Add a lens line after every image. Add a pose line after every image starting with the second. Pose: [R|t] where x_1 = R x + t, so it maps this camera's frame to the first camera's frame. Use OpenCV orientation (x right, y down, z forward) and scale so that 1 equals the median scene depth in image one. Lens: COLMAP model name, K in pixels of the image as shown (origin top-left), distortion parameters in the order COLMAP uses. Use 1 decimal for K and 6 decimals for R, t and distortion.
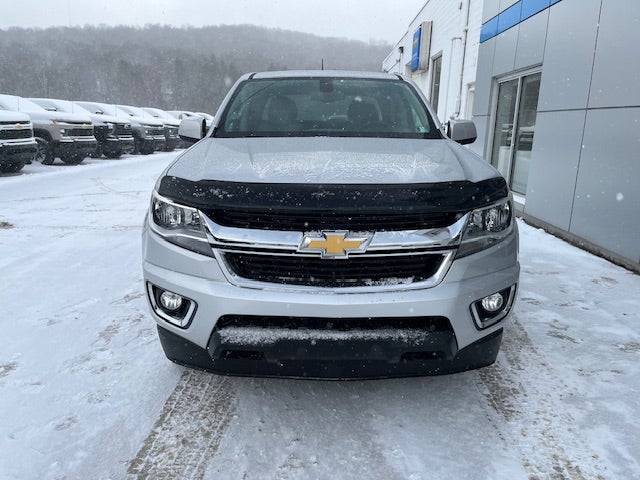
lens RADIAL K [[484.3, 0, 317.6], [0, 484.3, 244.1], [0, 0, 1]] dist [0.067367, -0.091932]
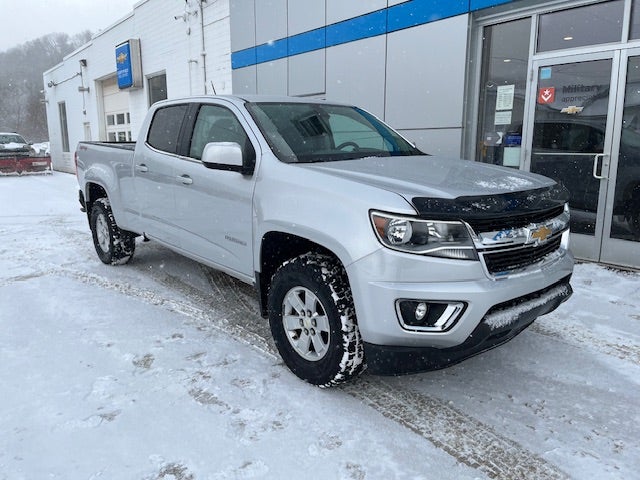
lens RADIAL K [[484.3, 0, 319.5], [0, 484.3, 234.2], [0, 0, 1]] dist [0.067367, -0.091932]
pose [[0.759037, -0.141001, 0.635596, -0.203652], [0.172288, 0.984964, 0.012756, -0.019060], [-0.627838, 0.099823, 0.771916, 0.051873]]
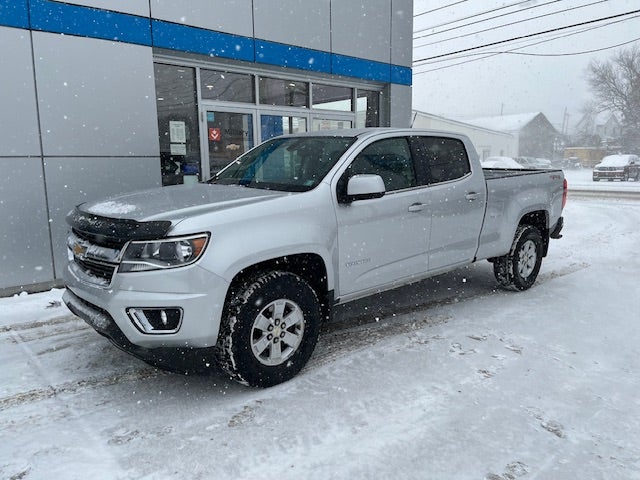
lens RADIAL K [[484.3, 0, 326.0], [0, 484.3, 241.4], [0, 0, 1]] dist [0.067367, -0.091932]
pose [[-0.695022, -0.127130, 0.707660, -0.253492], [0.169213, 0.927675, 0.332846, -0.154186], [-0.698793, 0.351081, -0.623242, 0.563710]]
